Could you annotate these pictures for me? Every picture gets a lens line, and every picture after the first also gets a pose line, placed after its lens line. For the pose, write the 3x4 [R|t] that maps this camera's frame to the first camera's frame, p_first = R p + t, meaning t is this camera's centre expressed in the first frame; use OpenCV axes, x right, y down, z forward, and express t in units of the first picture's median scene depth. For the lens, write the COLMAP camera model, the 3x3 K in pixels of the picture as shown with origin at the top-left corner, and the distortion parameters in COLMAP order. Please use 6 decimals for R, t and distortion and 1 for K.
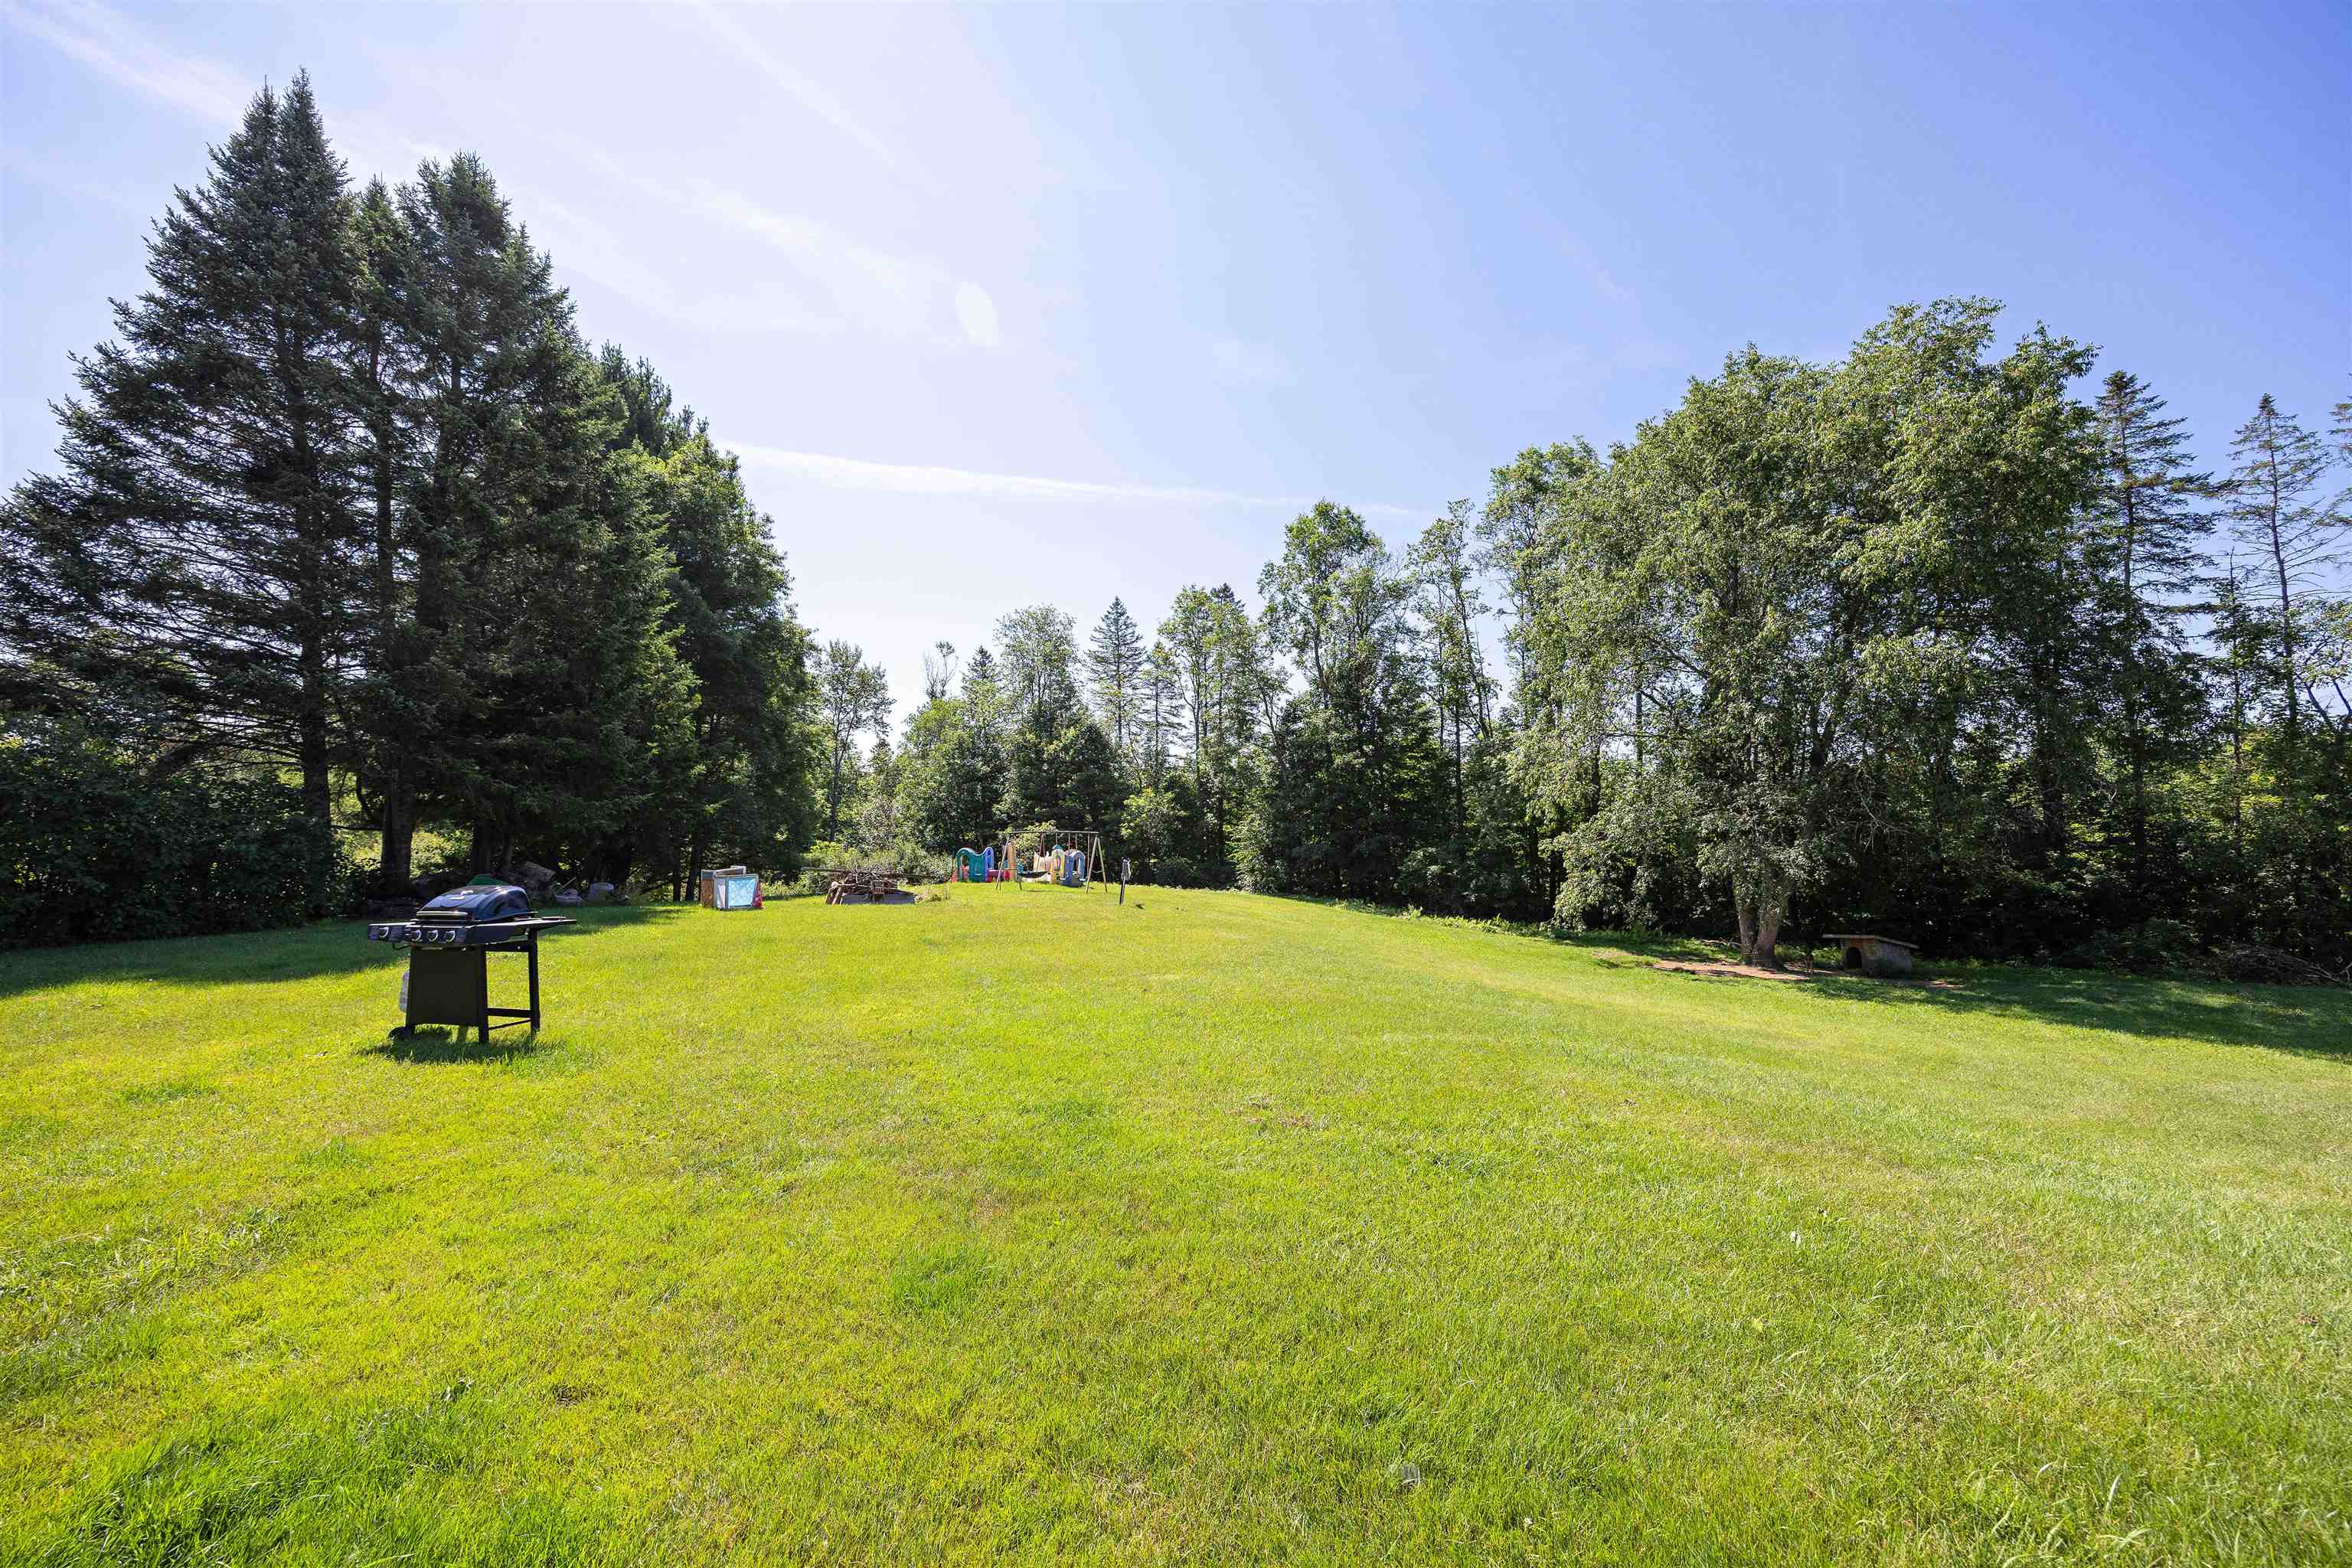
lens RADIAL K [[879.4, 0, 1165.7], [0, 879.4, 781.2], [0, 0, 1]] dist [-0.002028, 0.000069]
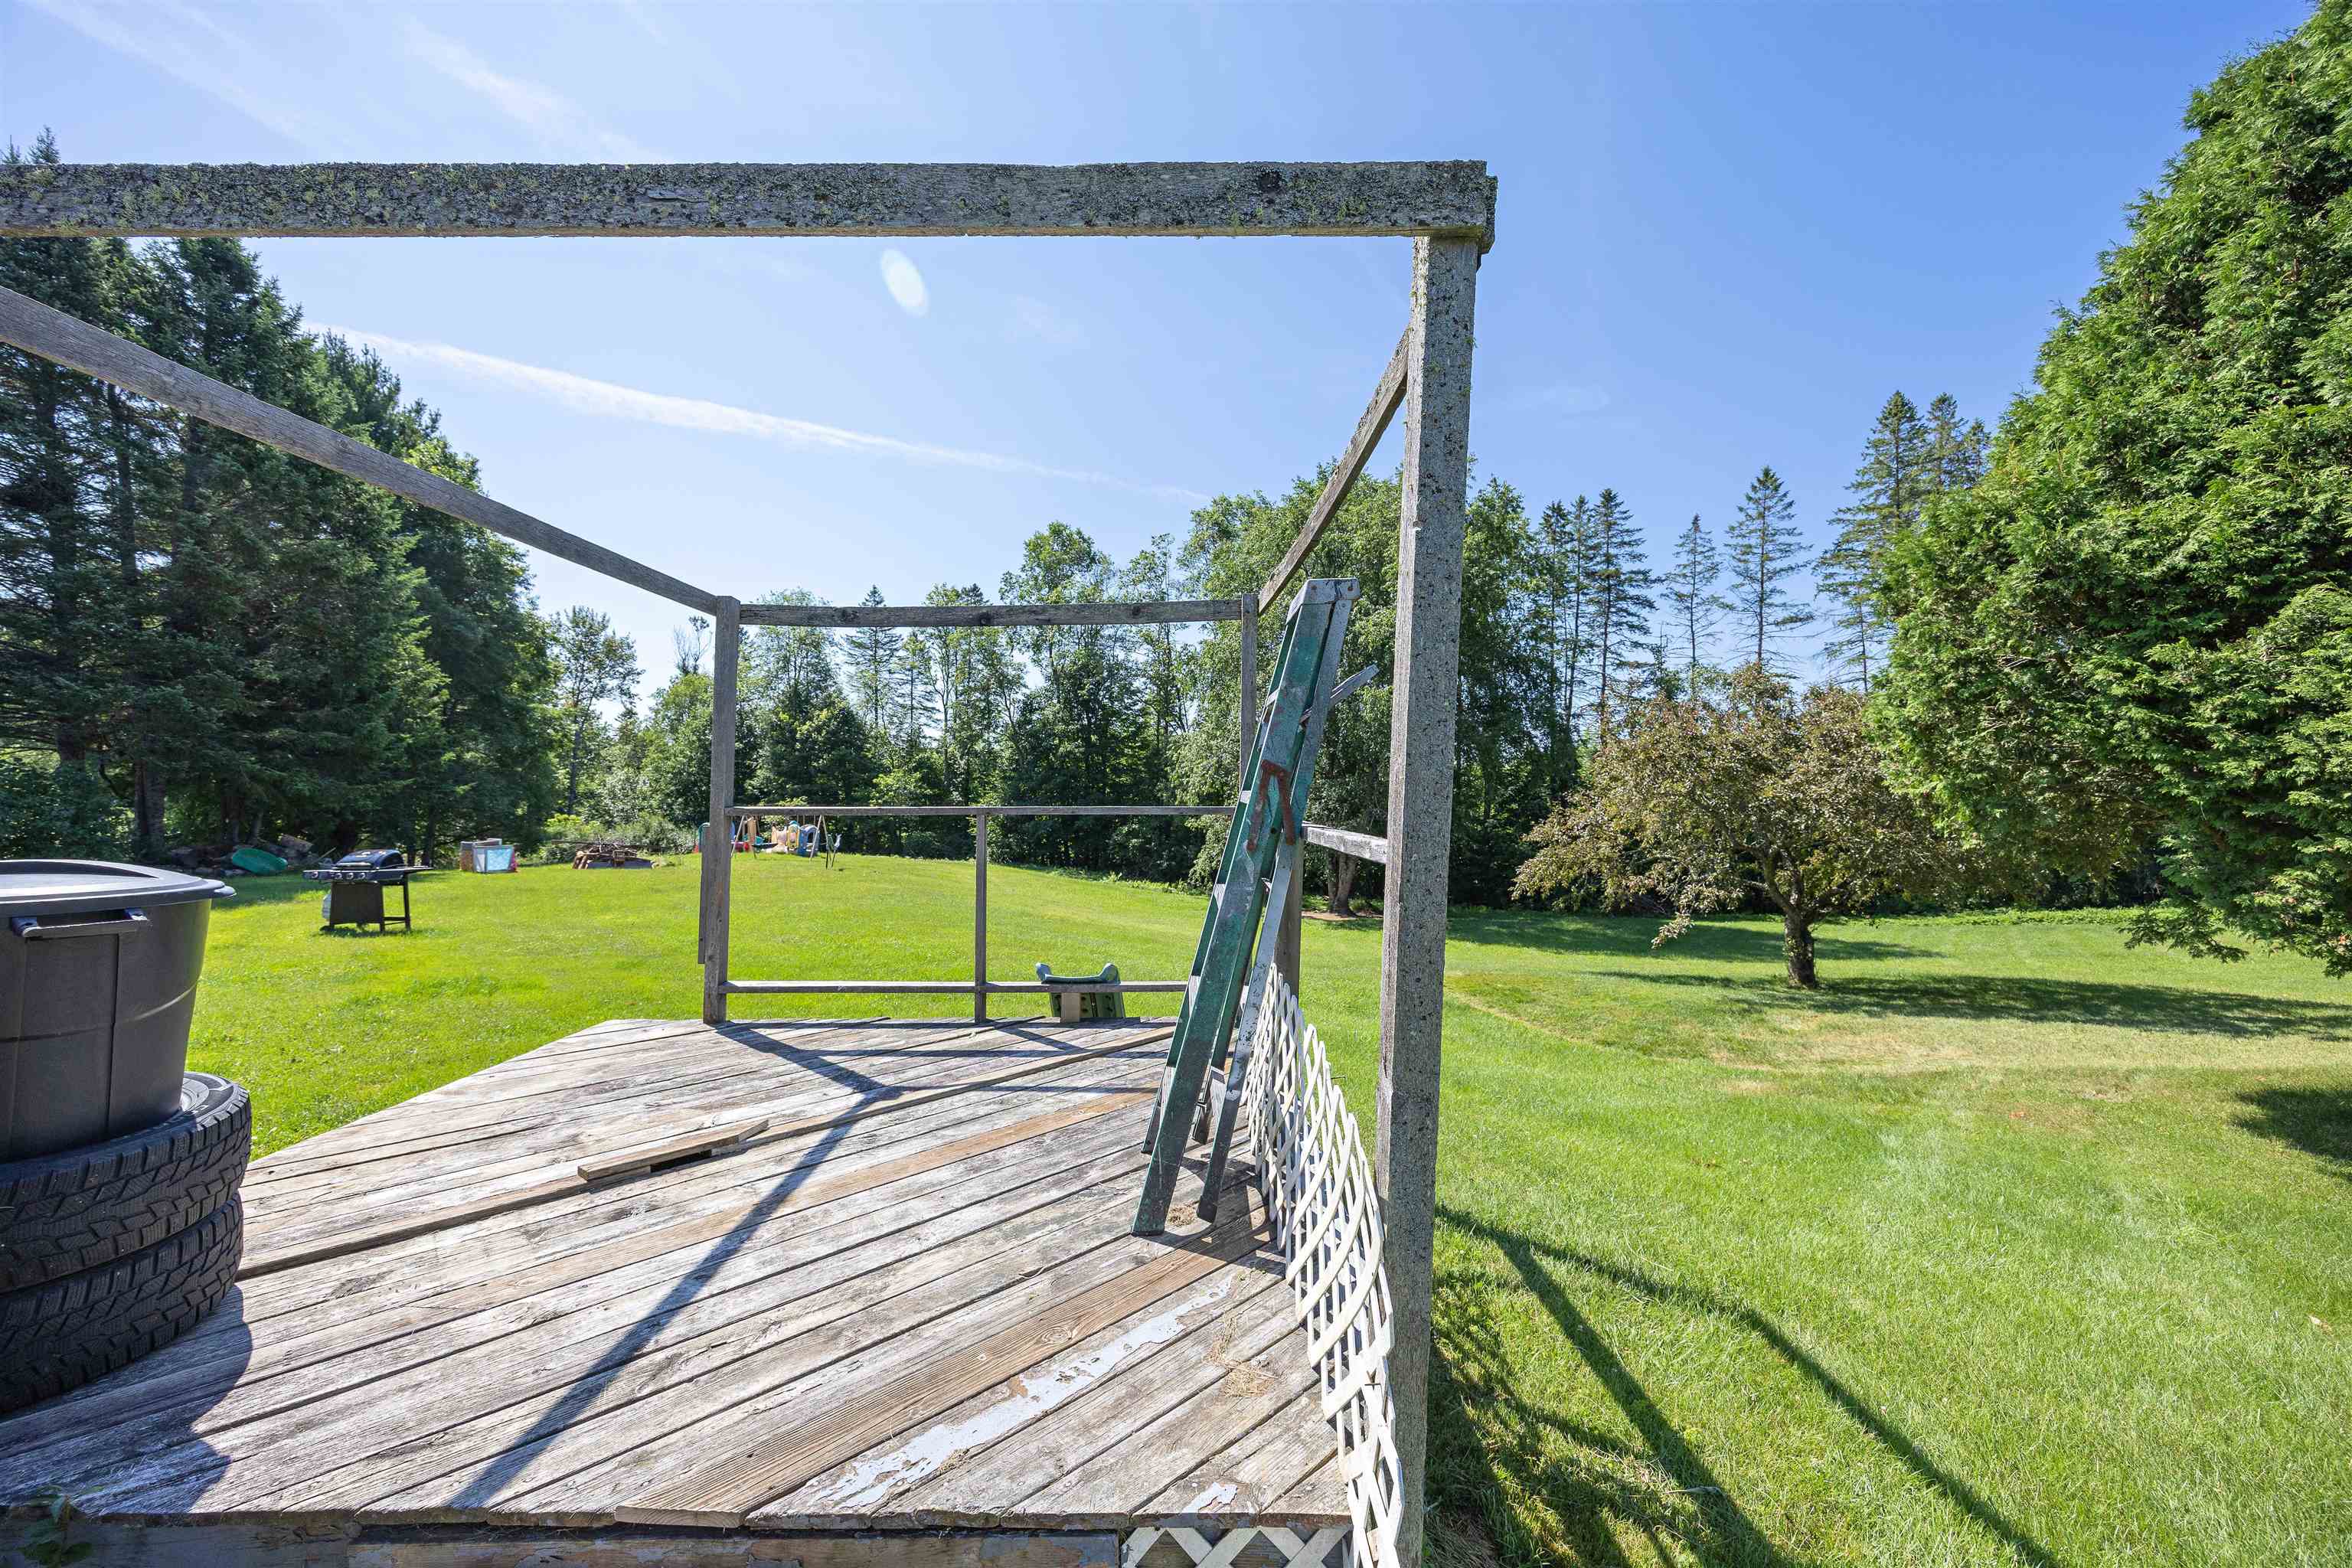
lens RADIAL K [[879.4, 0, 1165.8], [0, 879.4, 786.7], [0, 0, 1]] dist [-0.002028, 0.000069]
pose [[0.972374, 0.015435, 0.232918, 0.055433], [-0.024096, 0.999118, 0.034384, -0.016173], [-0.232182, -0.039047, 0.971888, -0.159769]]
